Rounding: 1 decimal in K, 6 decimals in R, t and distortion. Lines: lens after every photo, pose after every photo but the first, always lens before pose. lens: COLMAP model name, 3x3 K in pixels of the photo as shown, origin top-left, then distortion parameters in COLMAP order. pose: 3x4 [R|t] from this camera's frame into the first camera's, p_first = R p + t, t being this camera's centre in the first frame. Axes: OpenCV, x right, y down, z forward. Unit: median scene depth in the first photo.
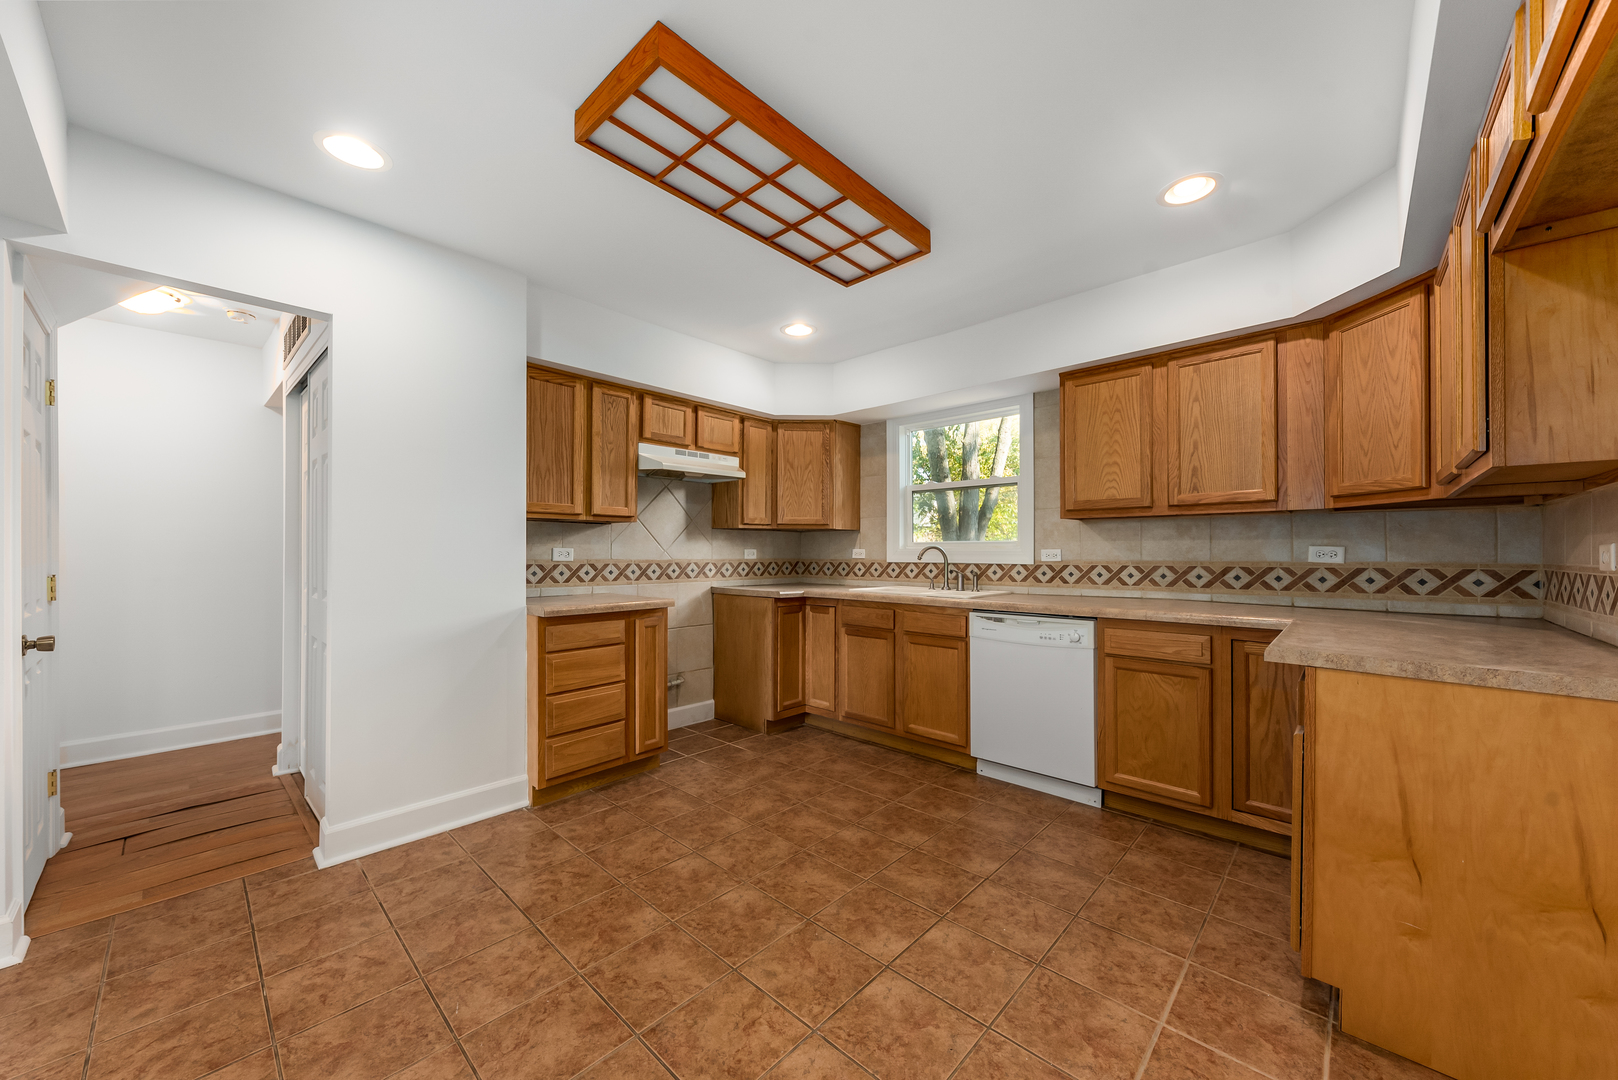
lens RADIAL K [[585.9, 0, 809.0], [0, 585.9, 540.0], [0, 0, 1]] dist [0.000968, -0.000013]
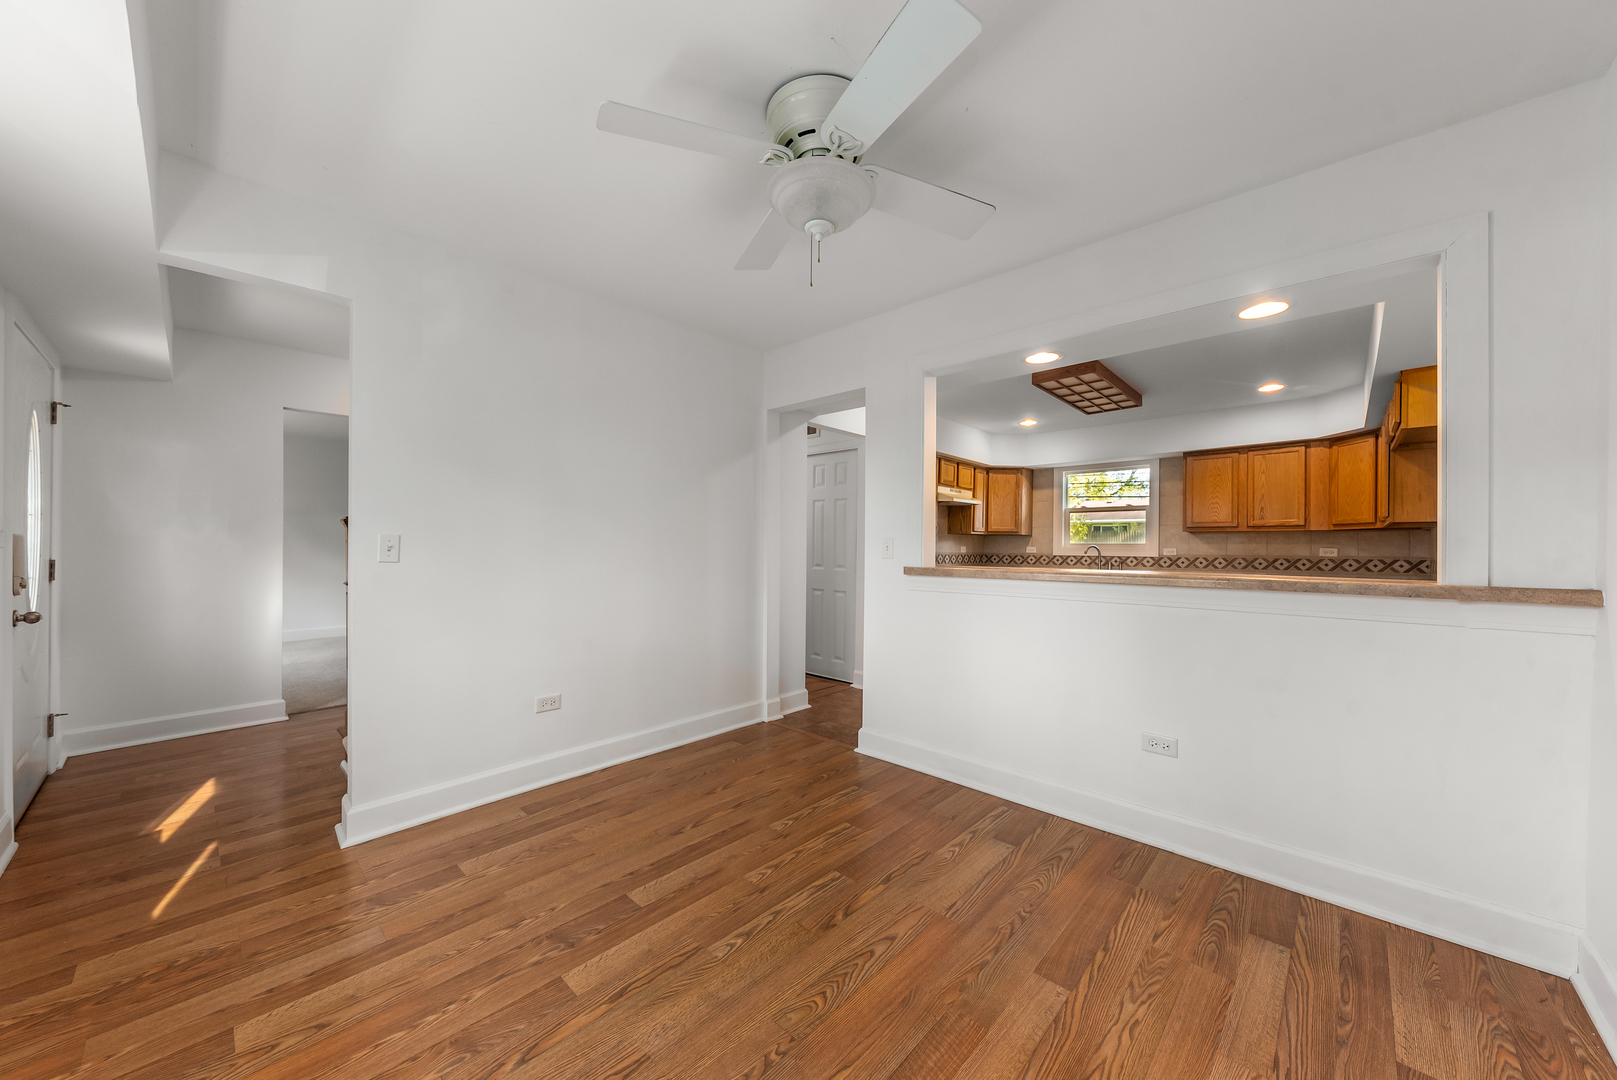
lens RADIAL K [[571.5, 0, 809.3], [0, 571.5, 541.8], [0, 0, 1]] dist [-0.000957, 0.000008]
pose [[0.999965, 0.007827, -0.002990, -0.792774], [-0.007796, 0.999916, 0.010348, -0.015440], [0.003070, -0.010324, 0.999942, -0.854629]]
